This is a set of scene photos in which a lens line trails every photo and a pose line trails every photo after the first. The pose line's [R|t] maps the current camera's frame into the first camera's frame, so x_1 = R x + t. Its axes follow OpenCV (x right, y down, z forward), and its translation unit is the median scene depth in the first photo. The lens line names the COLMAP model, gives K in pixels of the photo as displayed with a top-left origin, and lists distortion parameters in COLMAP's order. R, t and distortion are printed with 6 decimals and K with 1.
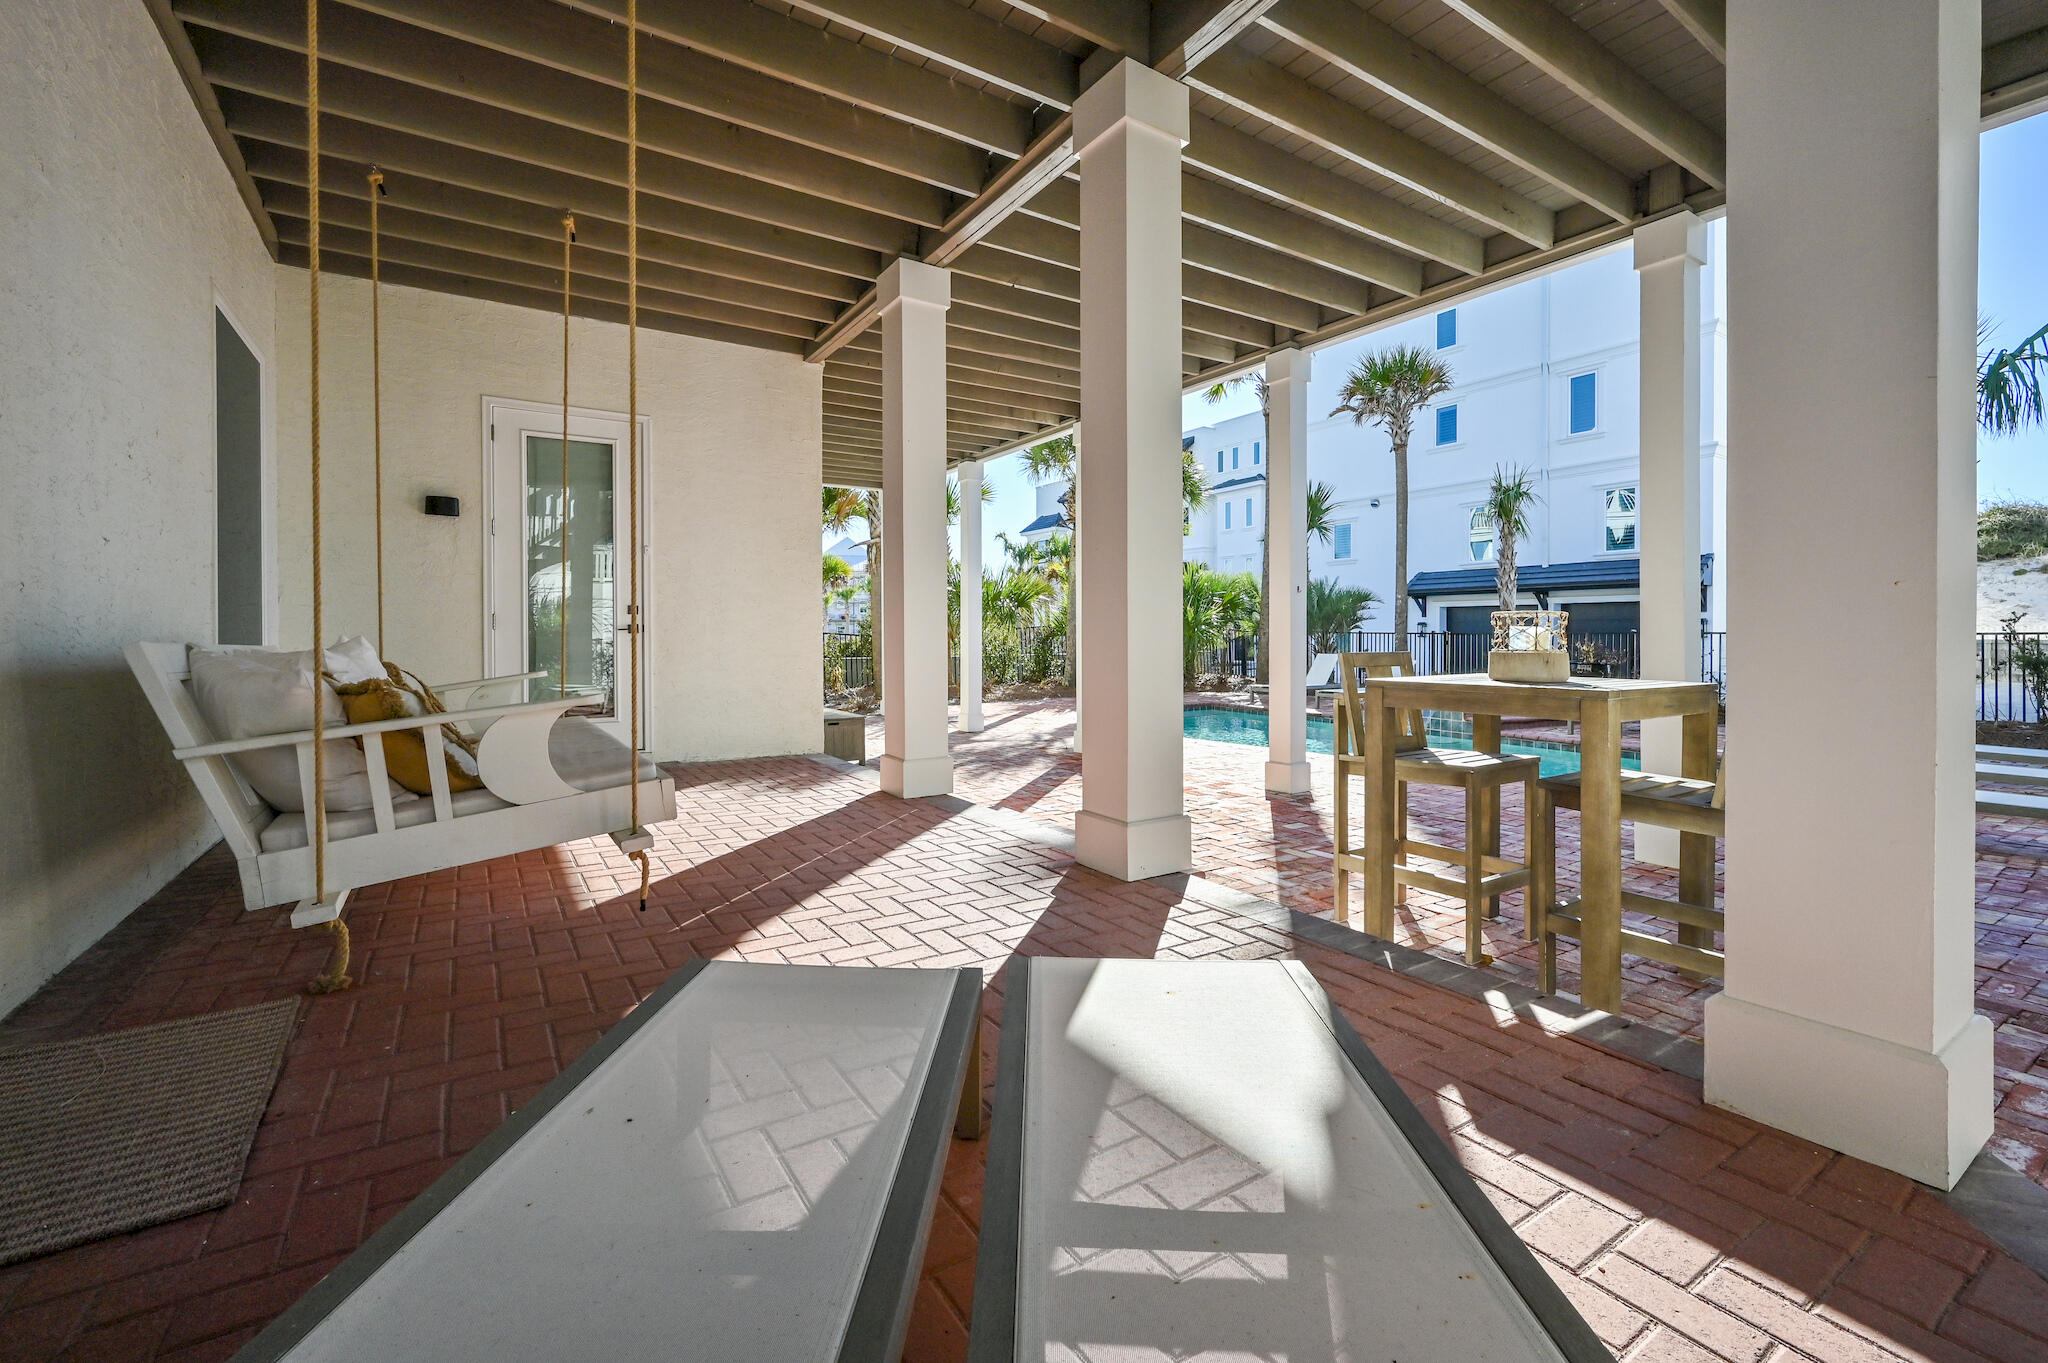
lens RADIAL K [[836.8, 0, 932.0], [0, 836.8, 639.2], [0, 0, 1]] dist [0.001135, -0.000722]
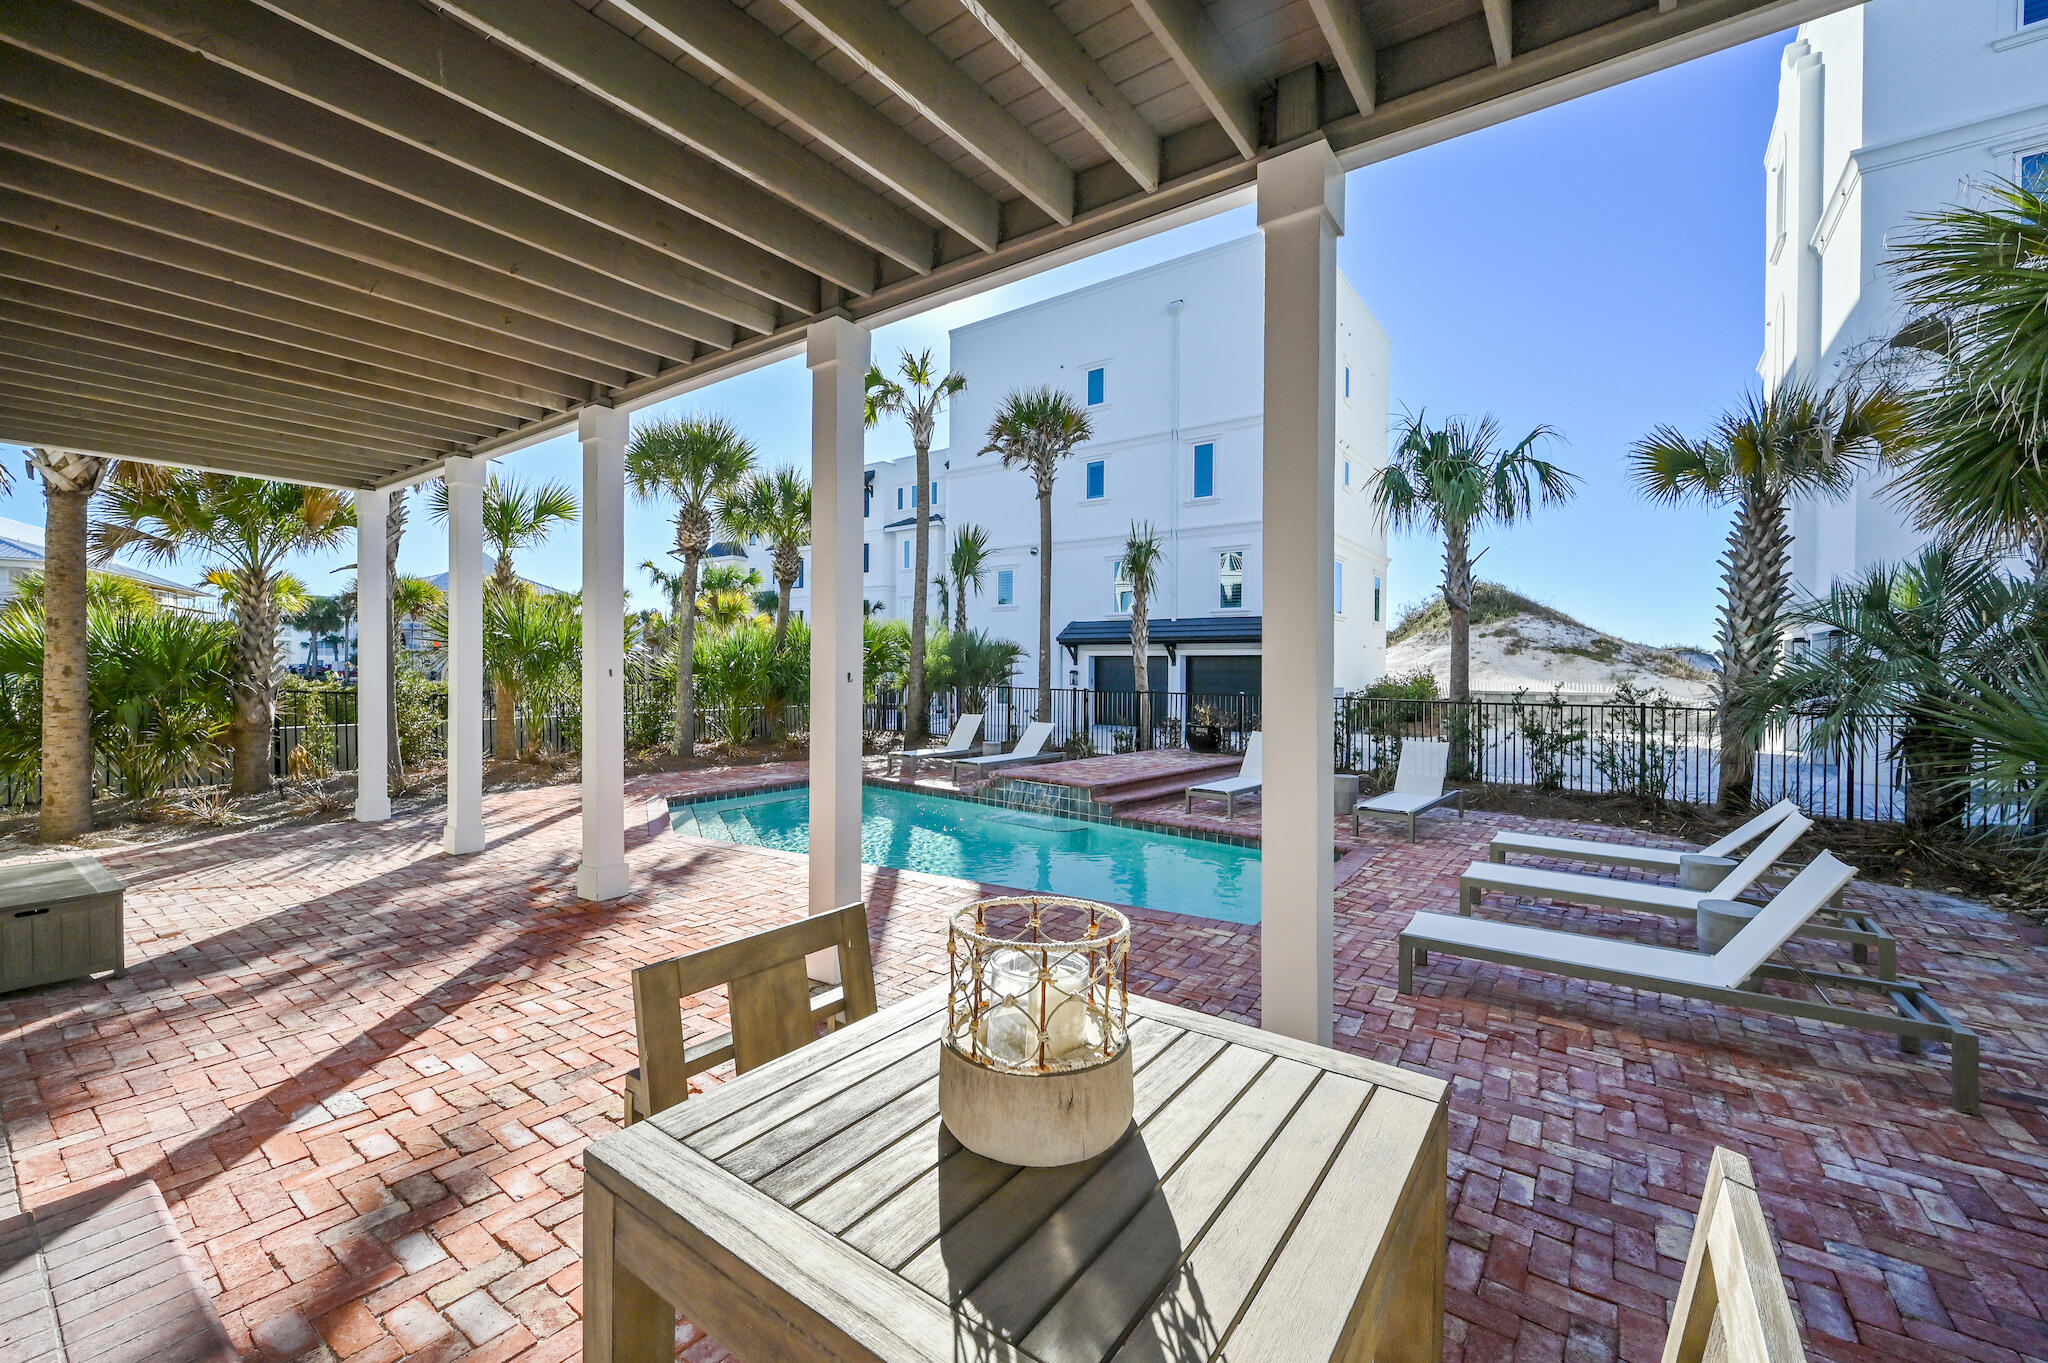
lens RADIAL K [[836.8, 0, 970.5], [0, 836.8, 666.8], [0, 0, 1]] dist [0.001135, -0.000722]
pose [[0.925384, 0.007413, 0.378958, 0.120288], [-0.006345, 0.999972, -0.004067, -0.029107], [-0.378978, 0.001359, 0.925405, 0.150040]]
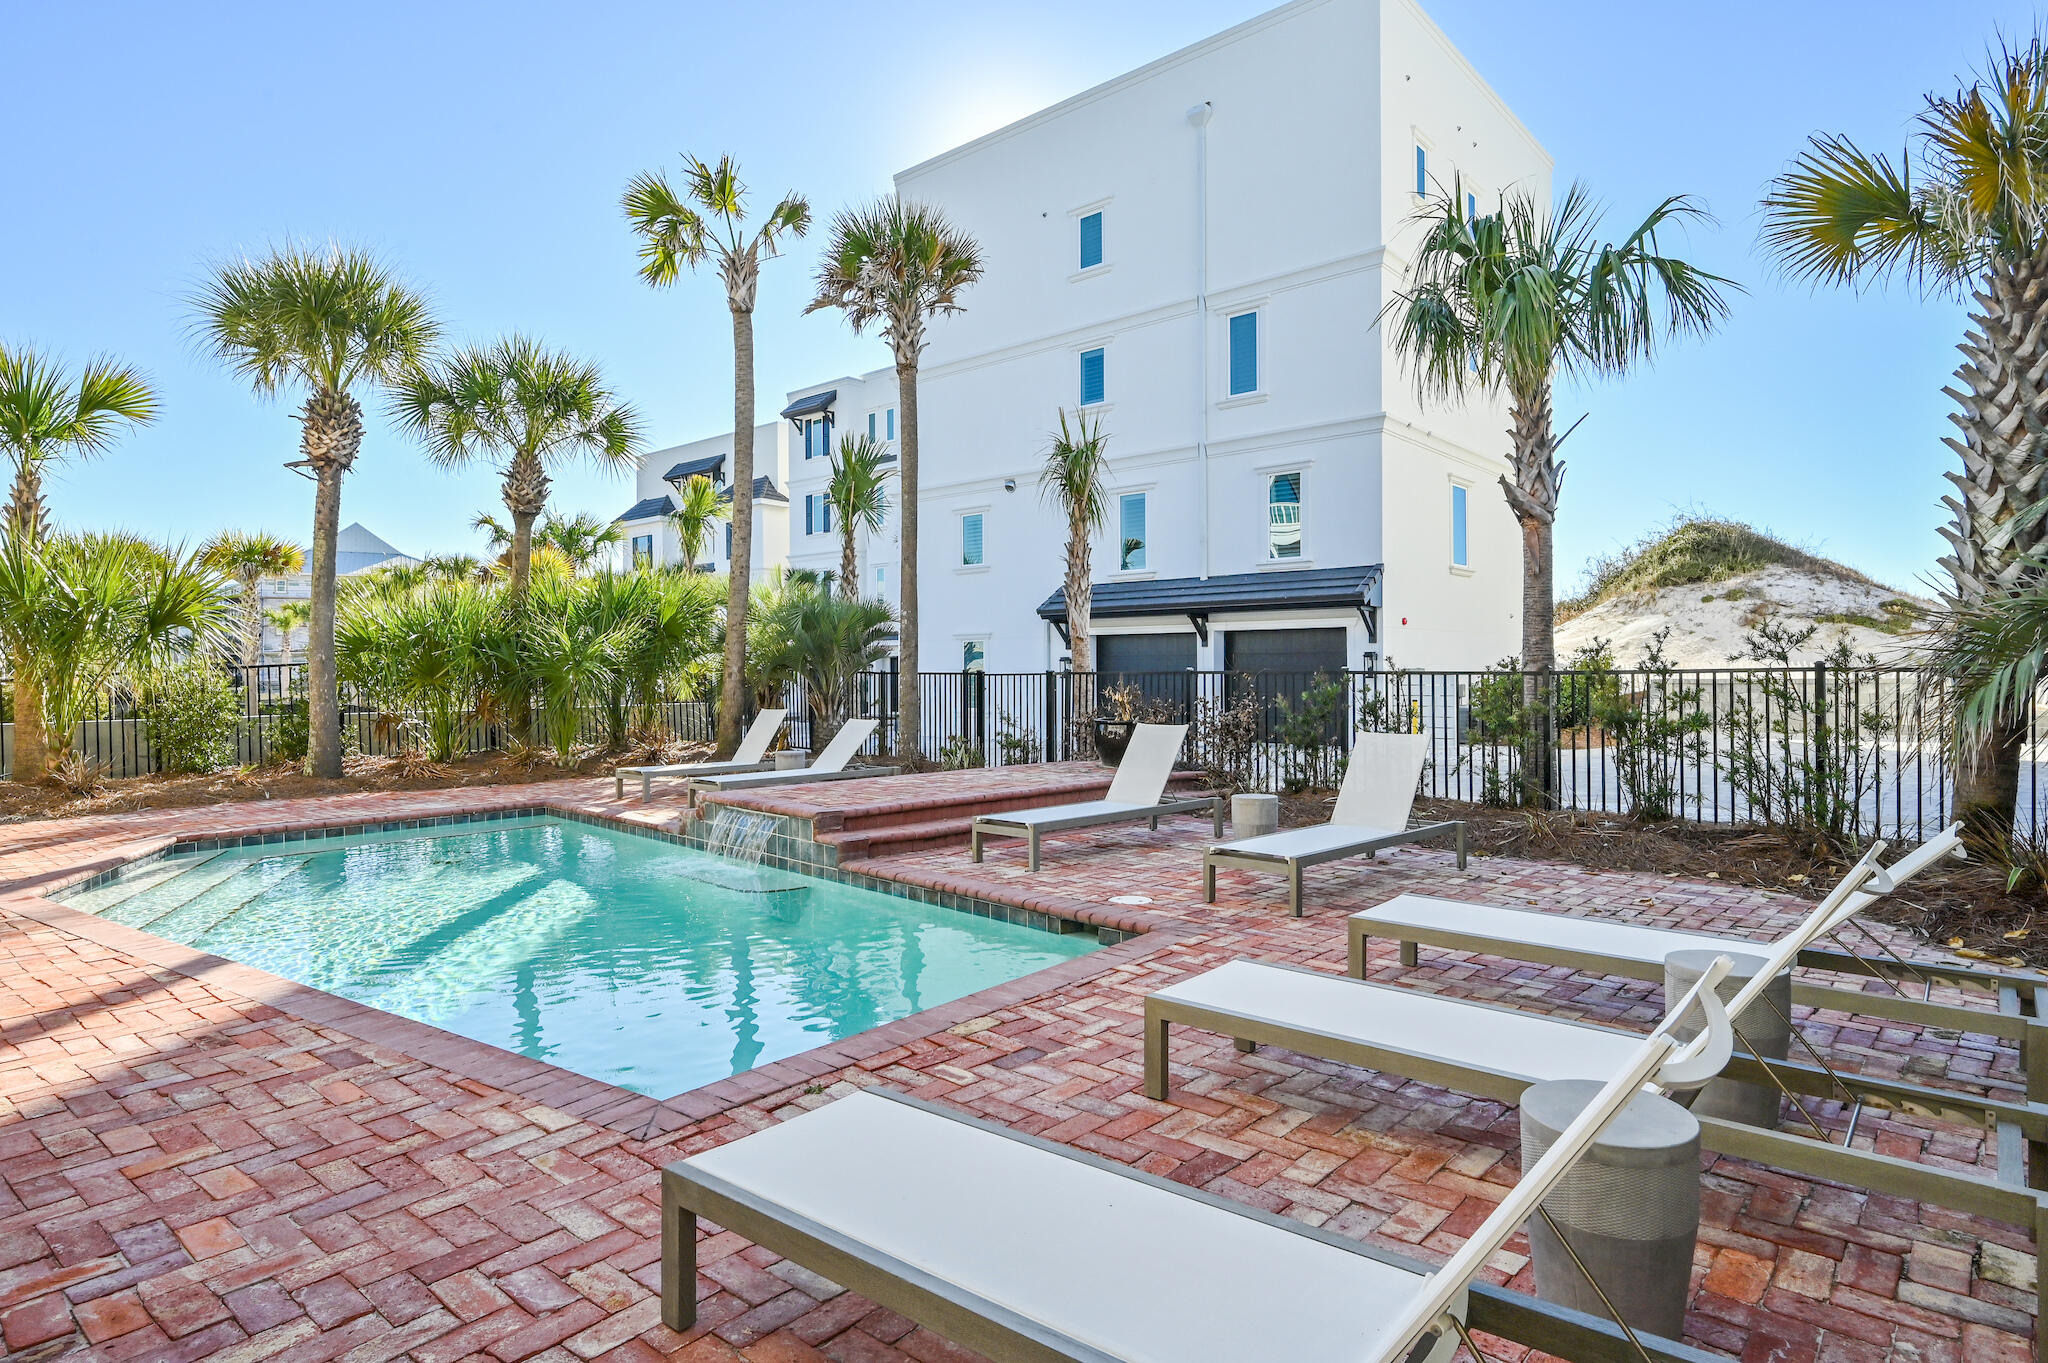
lens RADIAL K [[1102.0, 0, 991.5], [0, 1102.0, 673.2], [0, 0, 1]] dist [-0.001017, -0.001458]
pose [[0.953025, -0.003857, 0.302868, 0.365557], [0.006282, 0.999956, -0.007034, -0.001672], [-0.302827, 0.008606, 0.953007, 0.212118]]
